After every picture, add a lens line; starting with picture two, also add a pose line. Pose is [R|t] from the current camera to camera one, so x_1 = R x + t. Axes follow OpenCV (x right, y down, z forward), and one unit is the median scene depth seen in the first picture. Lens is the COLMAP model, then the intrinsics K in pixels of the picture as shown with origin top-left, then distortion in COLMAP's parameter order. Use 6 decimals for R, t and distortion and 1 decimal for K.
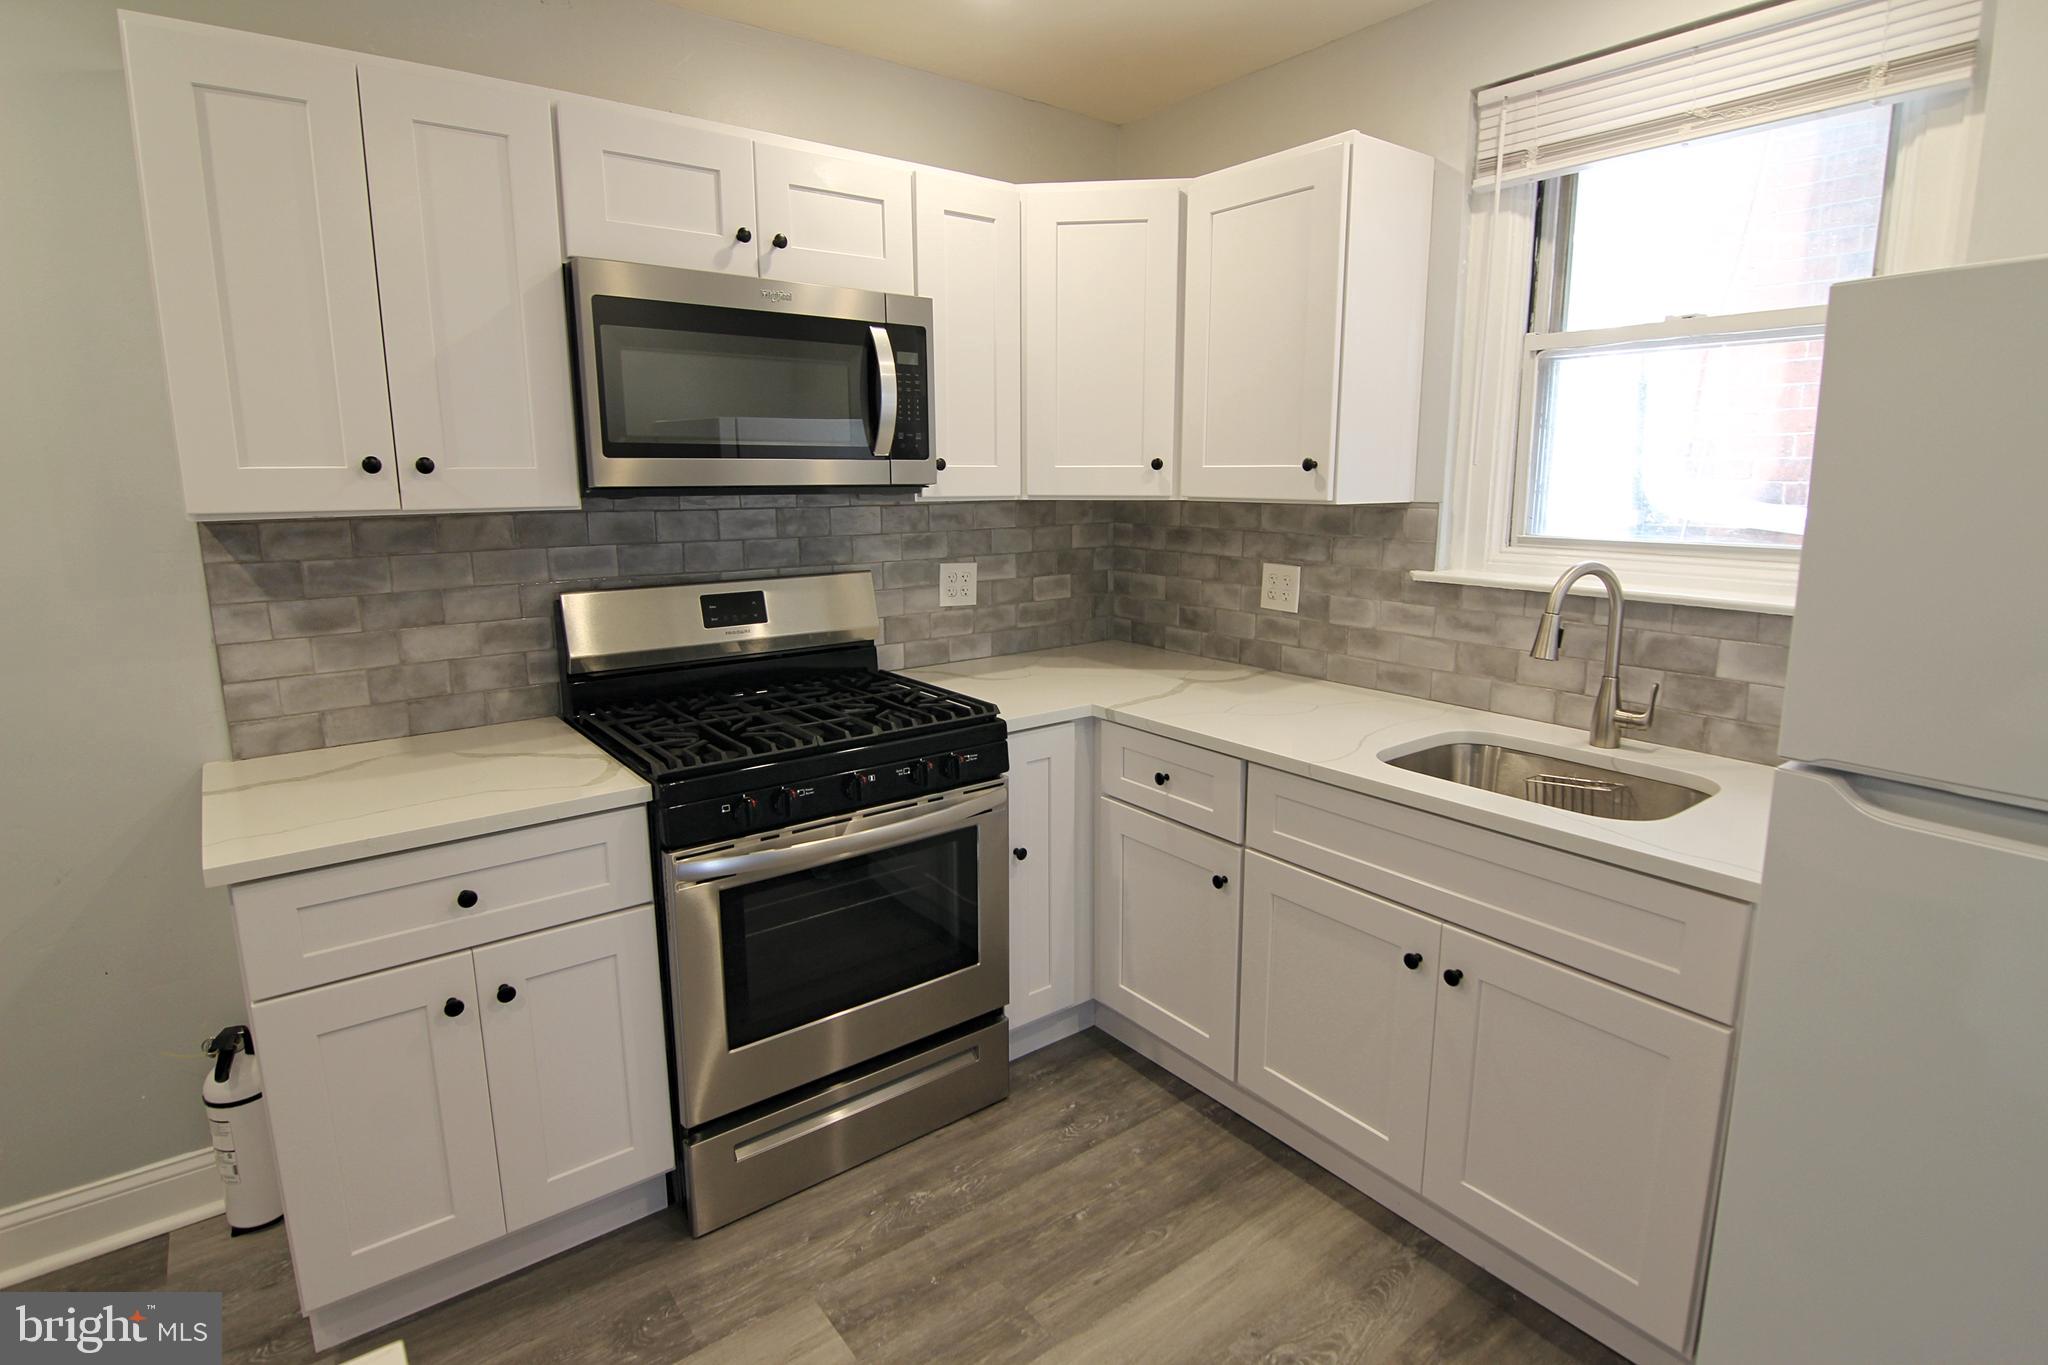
lens RADIAL K [[1031.8, 0, 1023.7], [0, 1031.8, 677.9], [0, 0, 1]] dist [-0.015824, -0.005817]
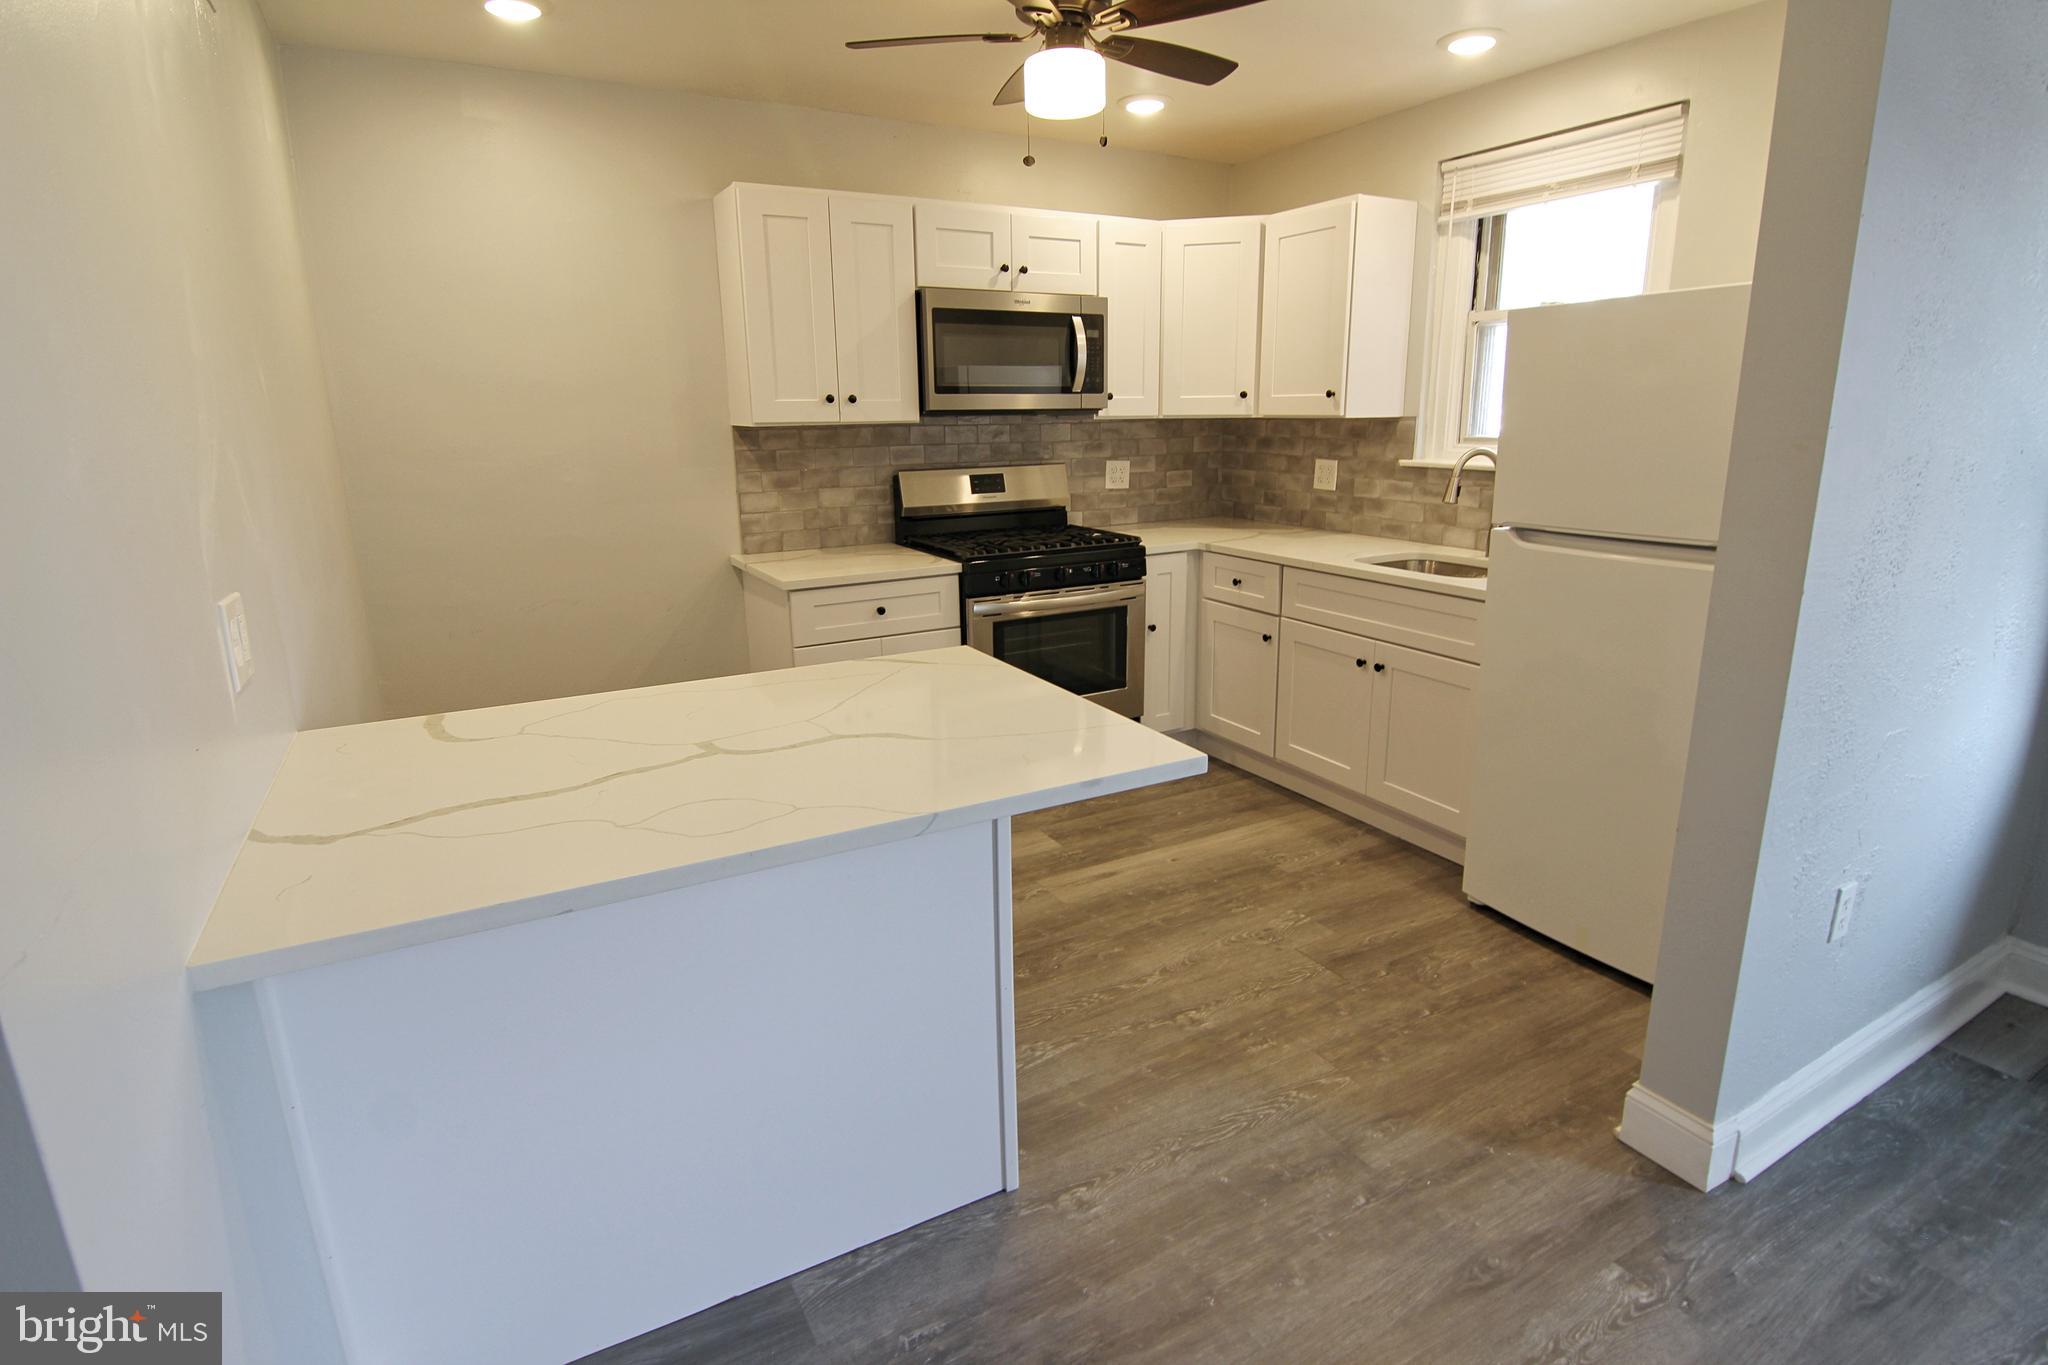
lens RADIAL K [[1031.8, 0, 1027.2], [0, 1031.8, 686.2], [0, 0, 1]] dist [-0.015824, -0.005817]
pose [[0.990528, 0.025573, -0.134905, 0.026647], [-0.016548, 0.997575, 0.067600, 0.168404], [0.136307, -0.064728, 0.988550, -0.781303]]
